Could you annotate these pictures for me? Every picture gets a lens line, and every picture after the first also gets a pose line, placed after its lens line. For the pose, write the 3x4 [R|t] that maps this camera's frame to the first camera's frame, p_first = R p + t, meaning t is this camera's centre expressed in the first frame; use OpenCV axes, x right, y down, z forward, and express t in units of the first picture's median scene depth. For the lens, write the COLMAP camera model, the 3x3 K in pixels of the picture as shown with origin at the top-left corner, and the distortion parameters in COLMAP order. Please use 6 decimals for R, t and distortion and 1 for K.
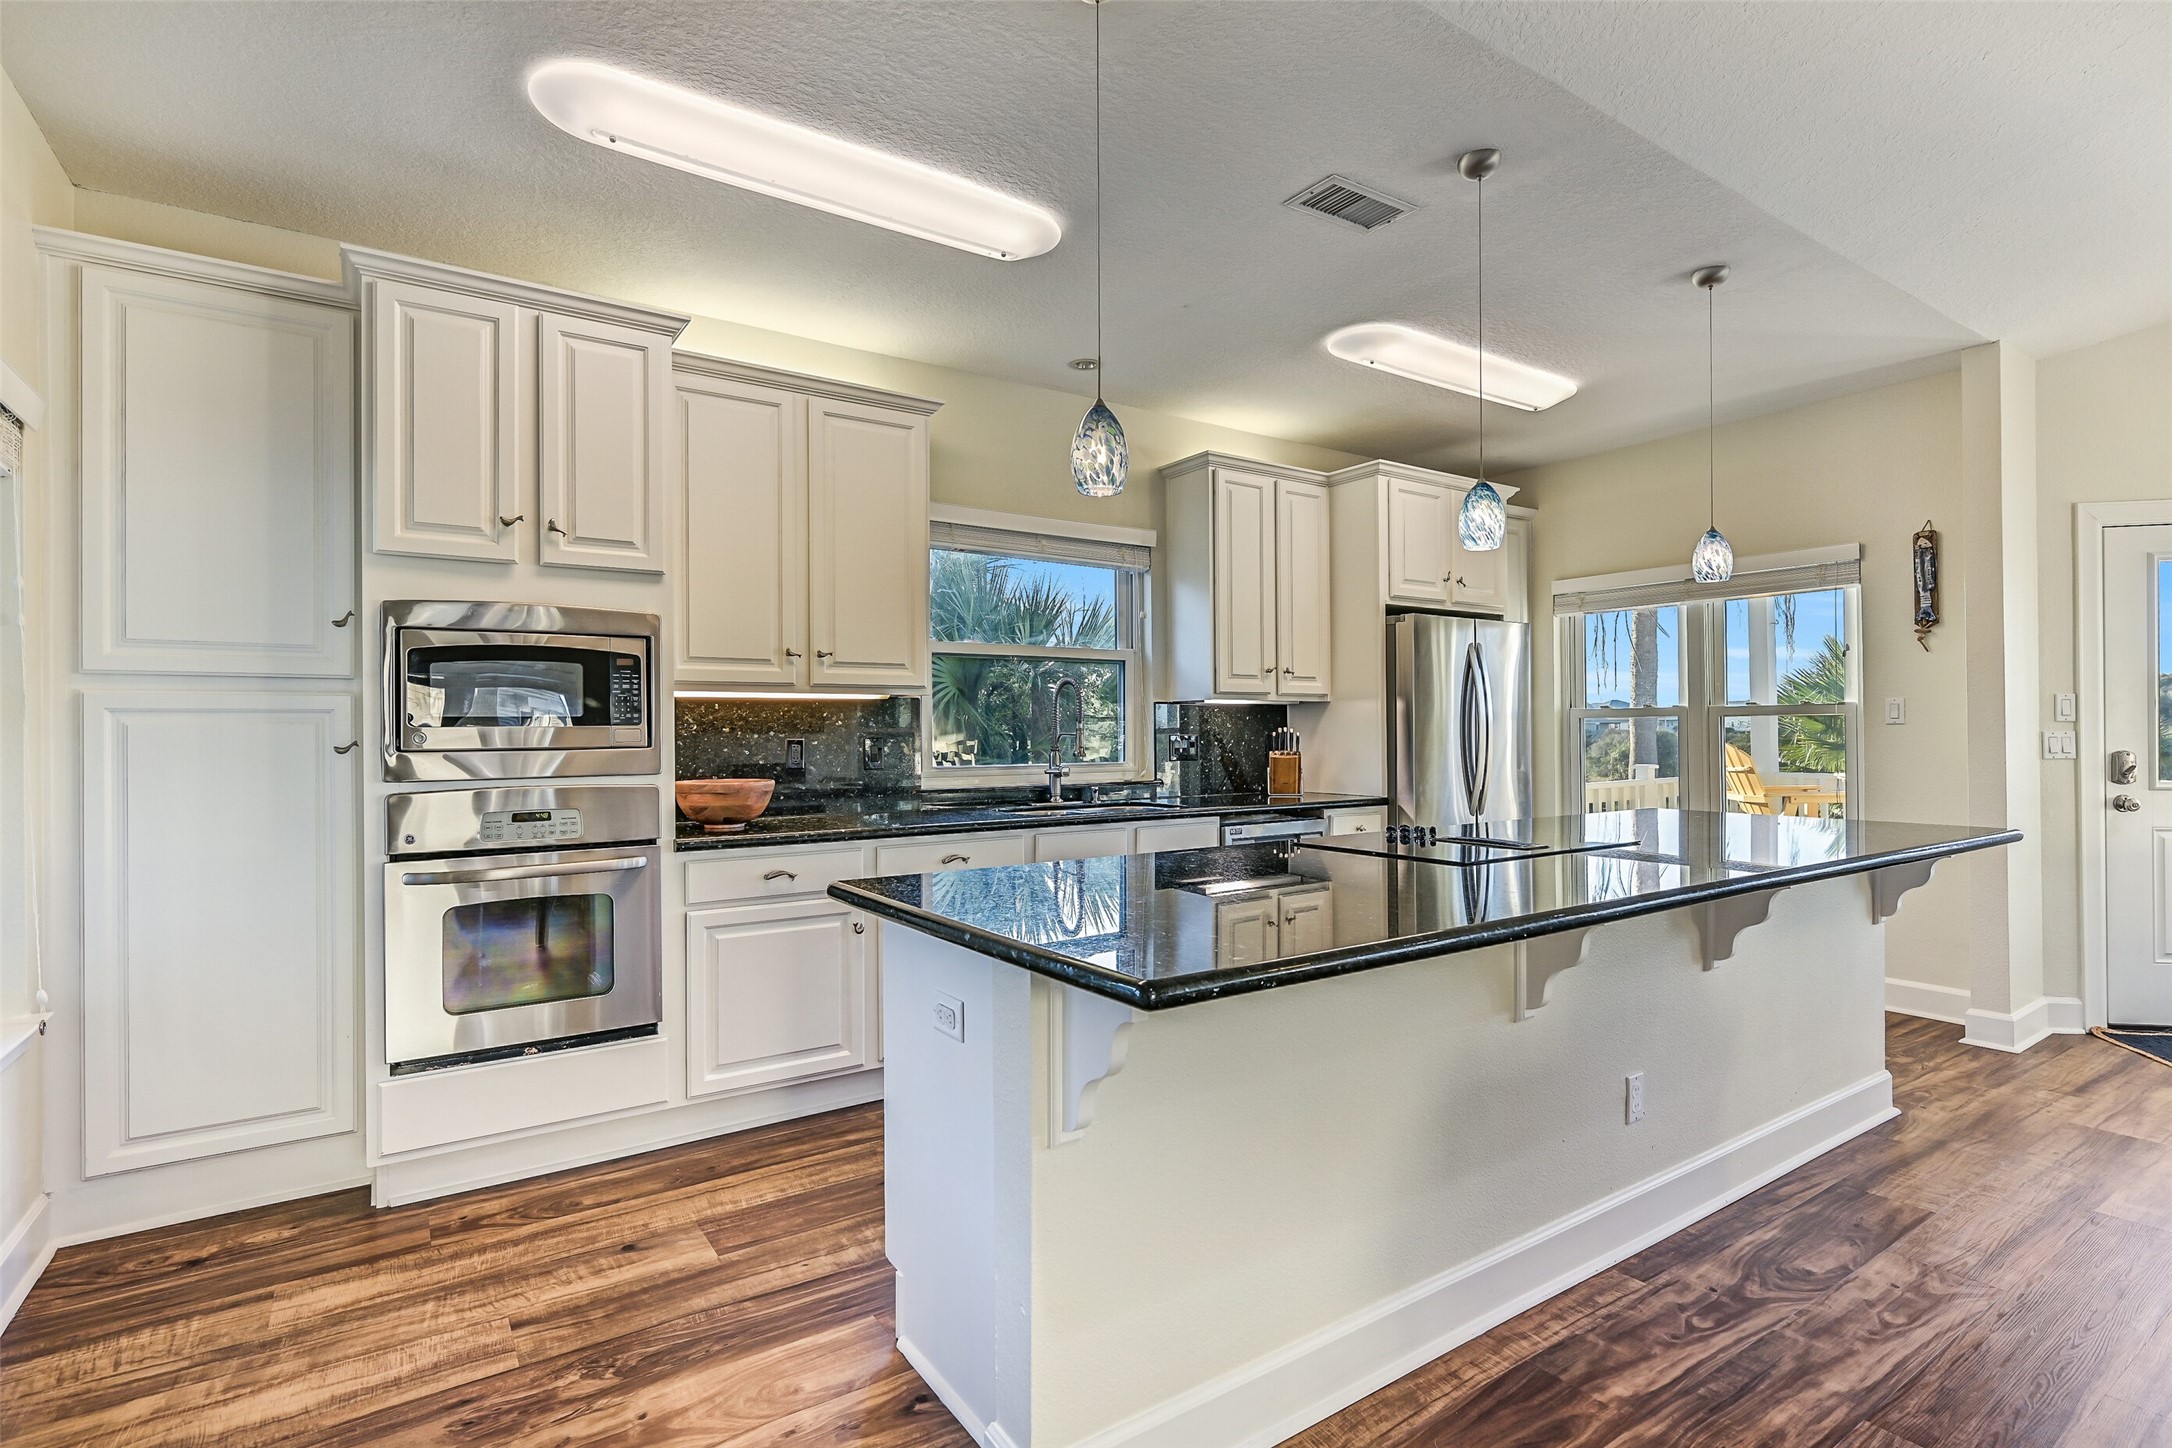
lens RADIAL K [[1052.5, 0, 1094.6], [0, 1052.5, 729.0], [0, 0, 1]] dist [0.000324, -0.001115]
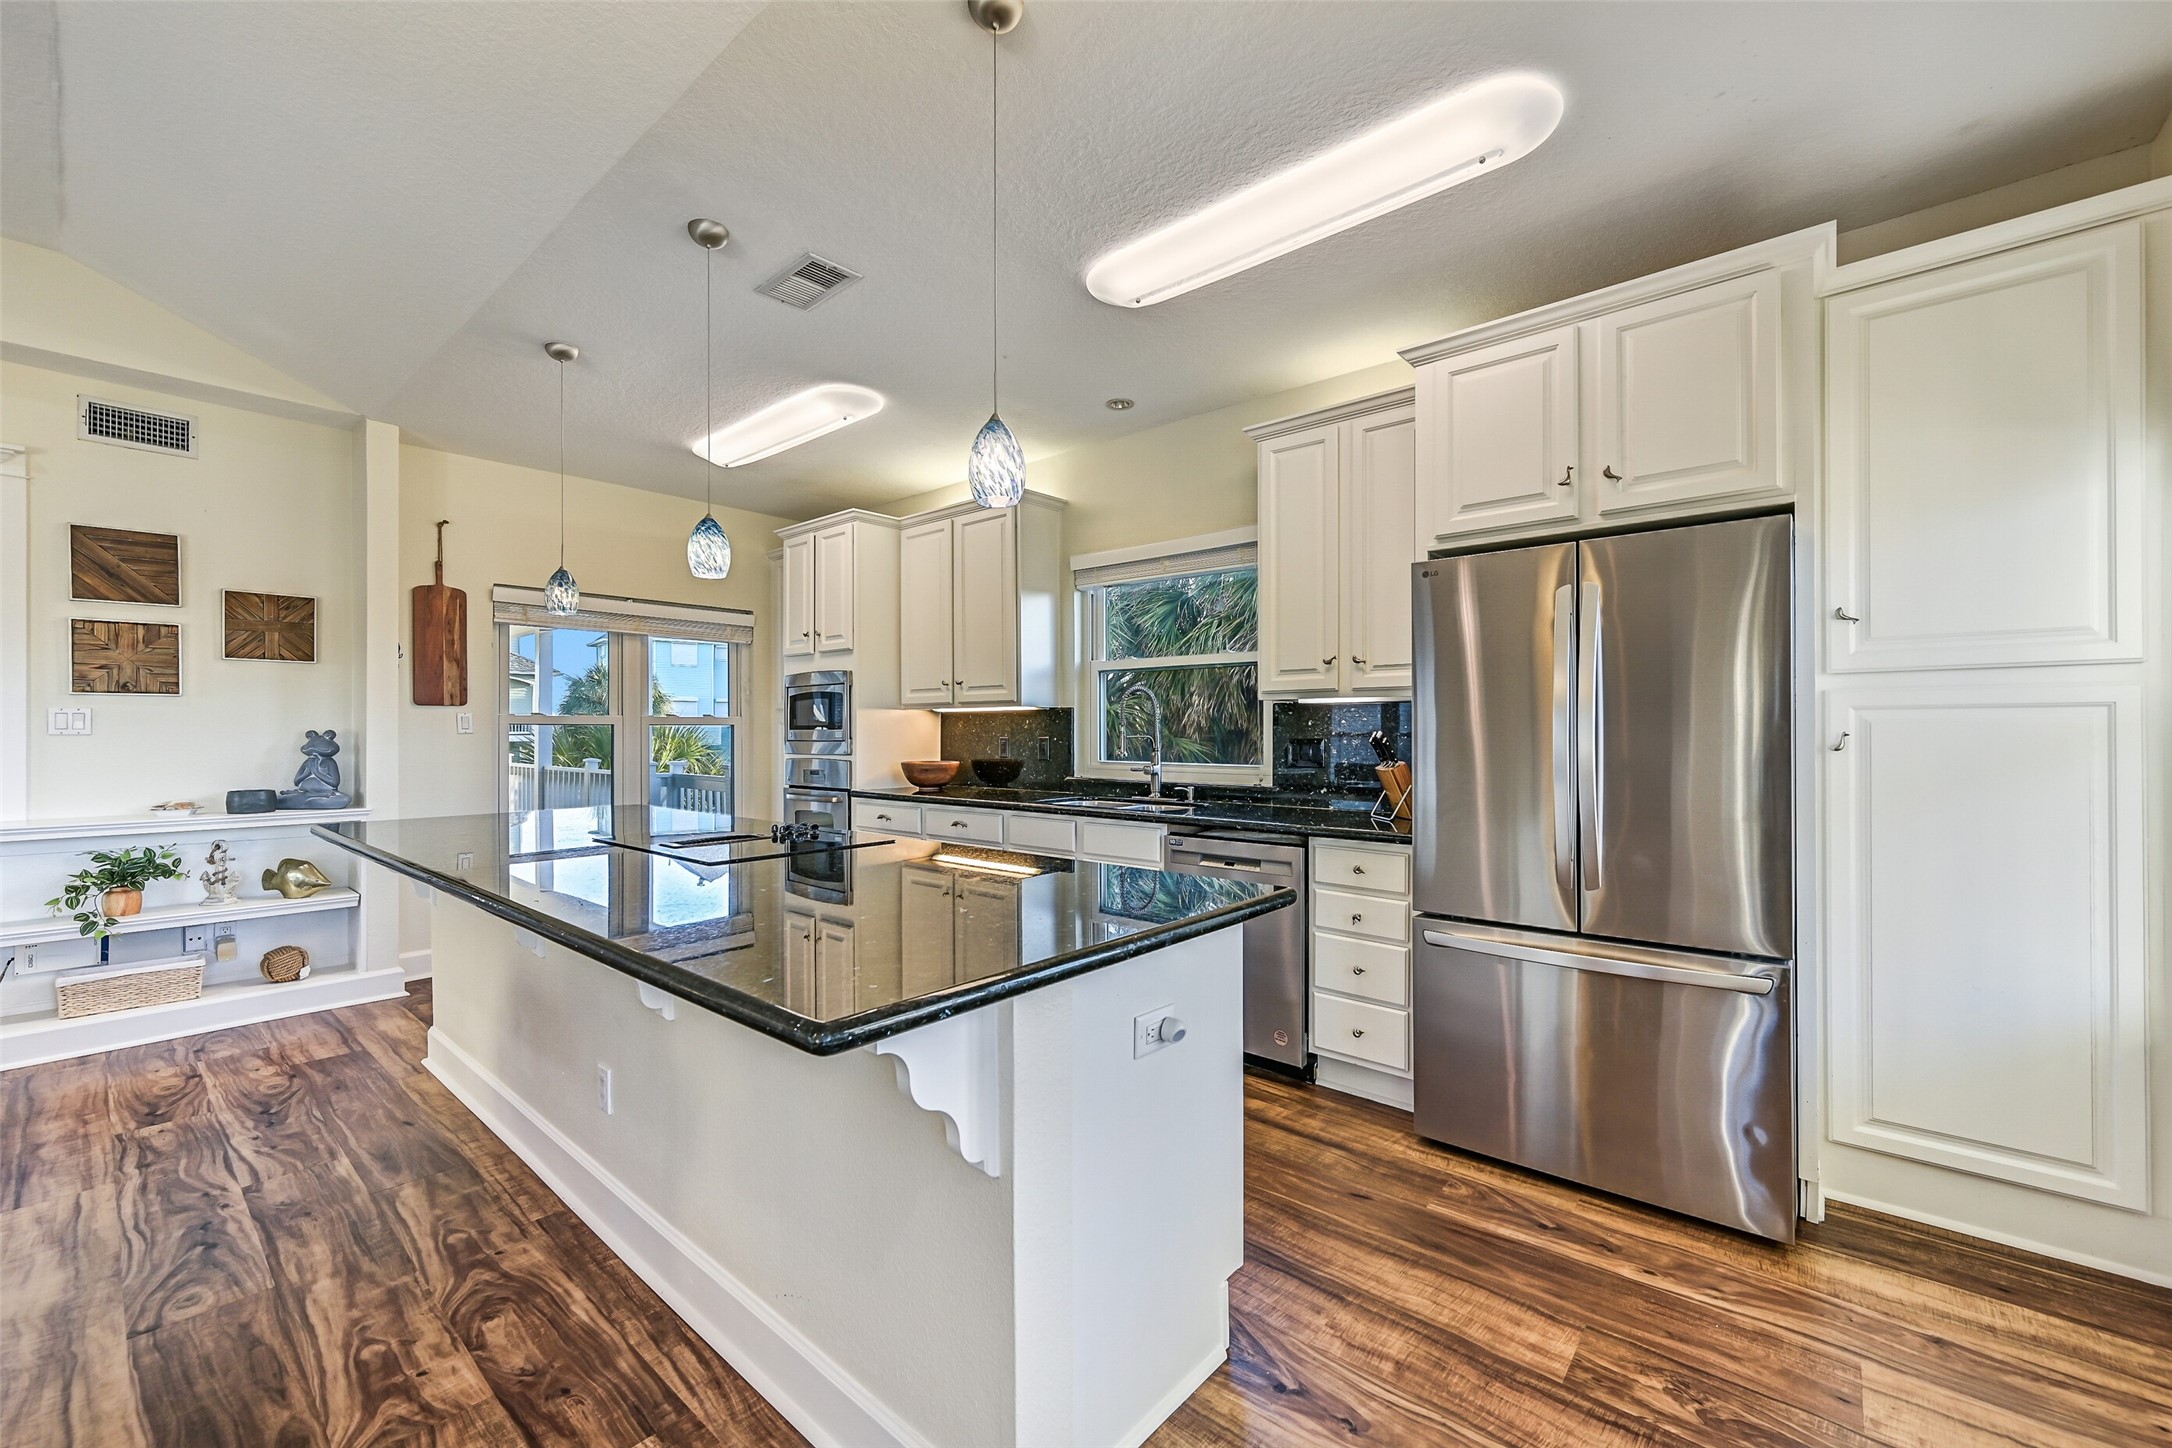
lens RADIAL K [[865.4, 0, 1084.8], [0, 865.4, 727.1], [0, 0, 1]] dist [-0.000671, 0.000309]
pose [[0.258020, 0.002493, -0.966136, 0.880232], [0.002177, 0.999993, 0.003162, -0.008145], [0.966137, -0.002919, 0.258013, 0.741408]]
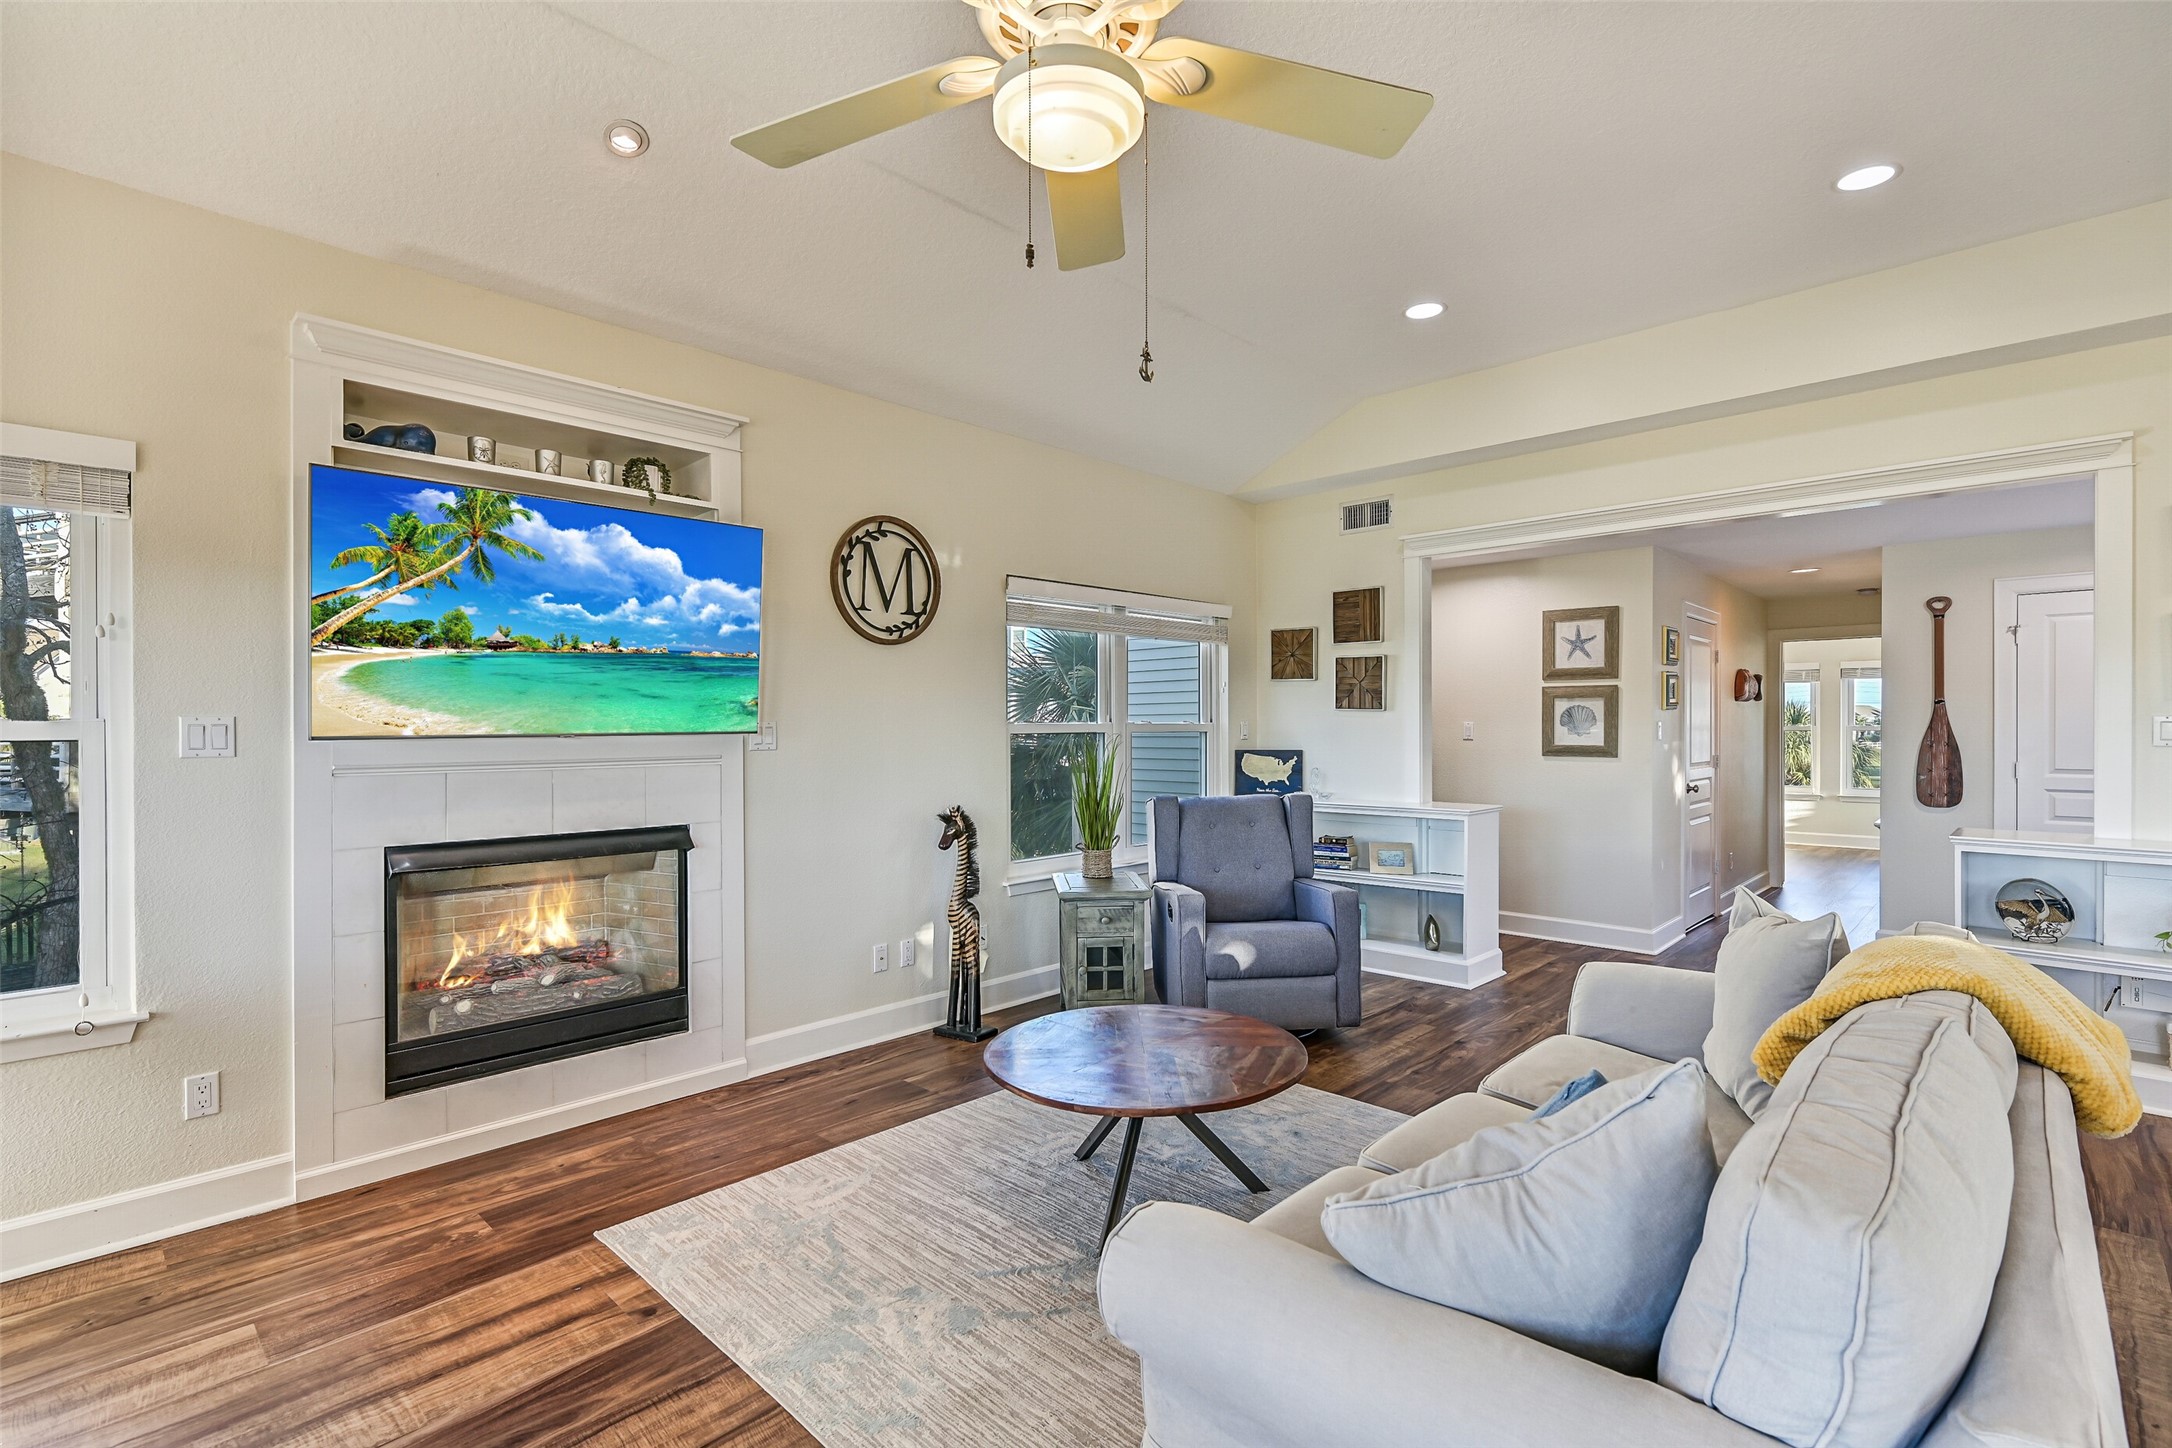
lens RADIAL K [[998.3, 0, 1111.2], [0, 998.3, 732.6], [0, 0, 1]] dist [0.000726, 0.001155]
pose [[-0.976354, 0.009092, -0.215989, 0.874899], [0.008278, 0.999955, 0.004672, -0.023727], [0.216021, 0.002774, -0.976385, 0.638137]]
